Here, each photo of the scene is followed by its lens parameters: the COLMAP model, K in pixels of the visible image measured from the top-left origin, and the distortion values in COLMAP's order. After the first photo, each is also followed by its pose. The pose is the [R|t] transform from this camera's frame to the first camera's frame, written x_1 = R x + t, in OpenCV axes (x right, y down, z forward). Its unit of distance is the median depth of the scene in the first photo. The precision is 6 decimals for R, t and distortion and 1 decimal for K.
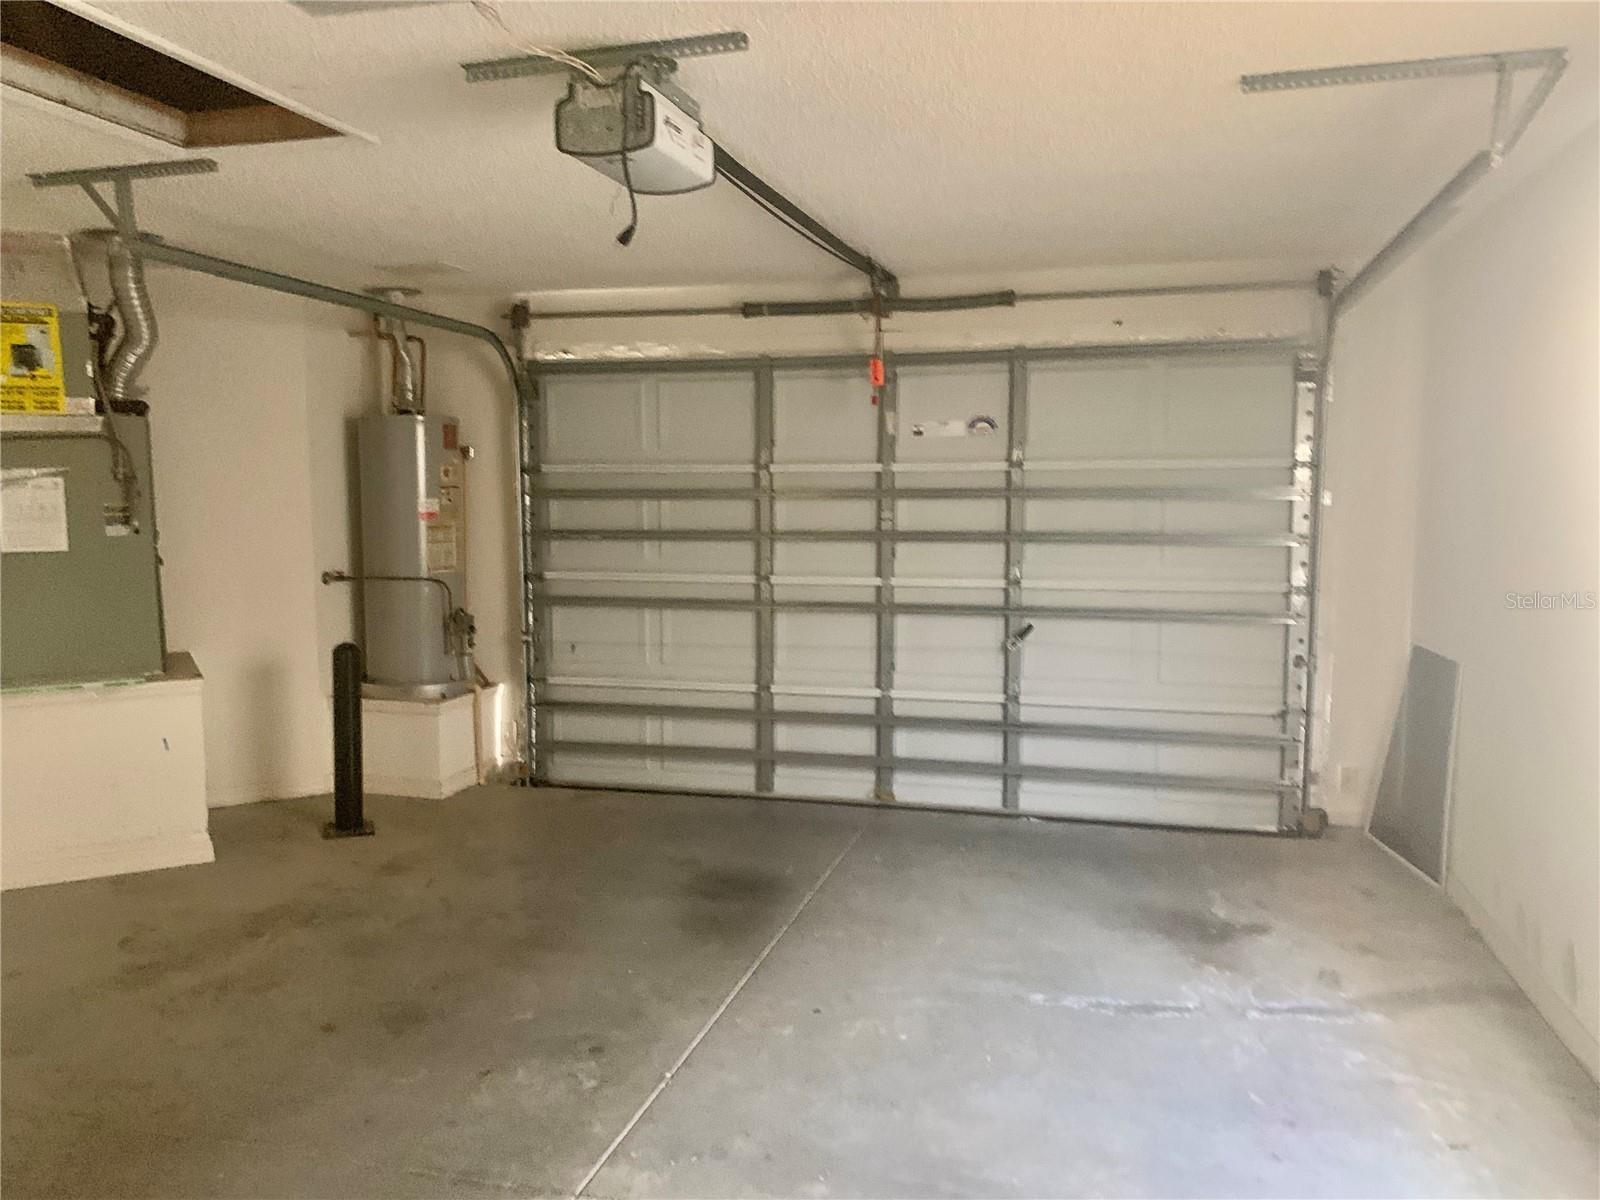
lens RADIAL K [[1238.1, 0, 803.7], [0, 1238.1, 599.7], [0, 0, 1]] dist [0.050703, -0.029718]
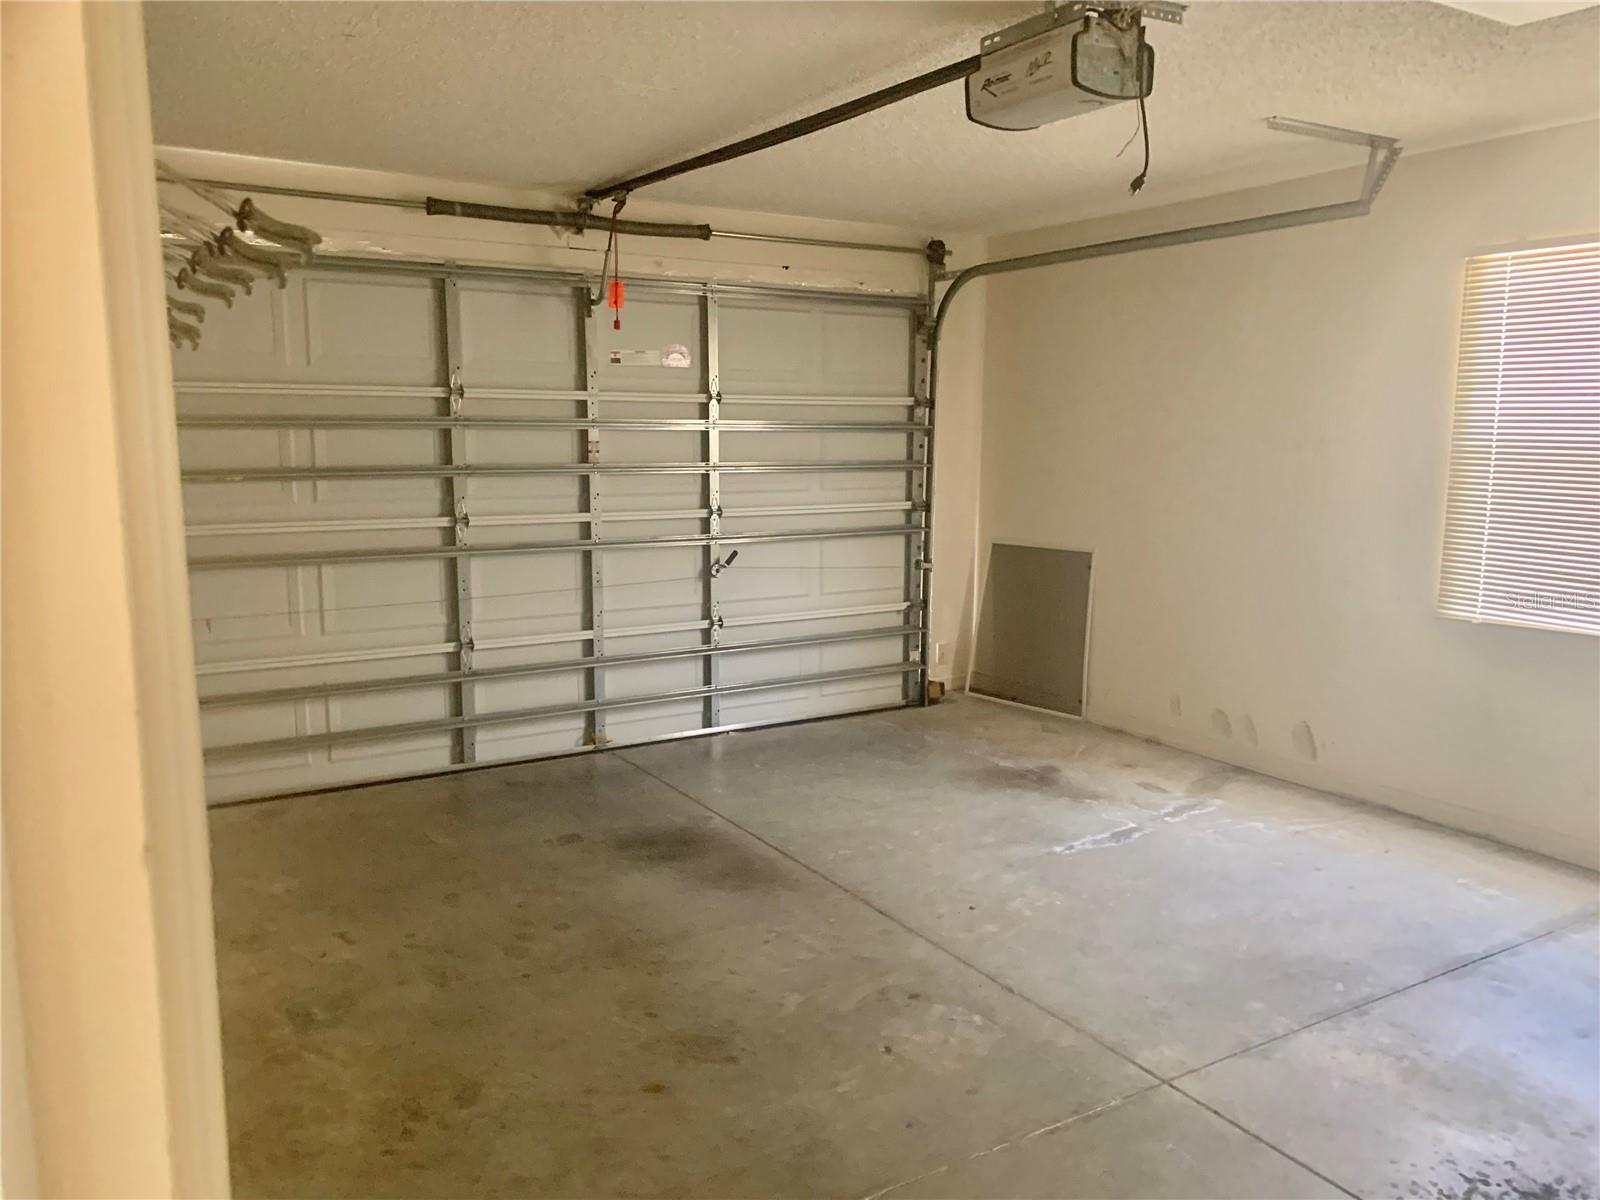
lens RADIAL K [[1238.1, 0, 807.0], [0, 1238.1, 591.0], [0, 0, 1]] dist [0.050703, -0.029718]
pose [[0.688175, -0.092883, 0.719575, -0.535772], [0.056242, 0.995617, 0.074726, -0.020864], [-0.723361, -0.010954, 0.690383, 0.231134]]
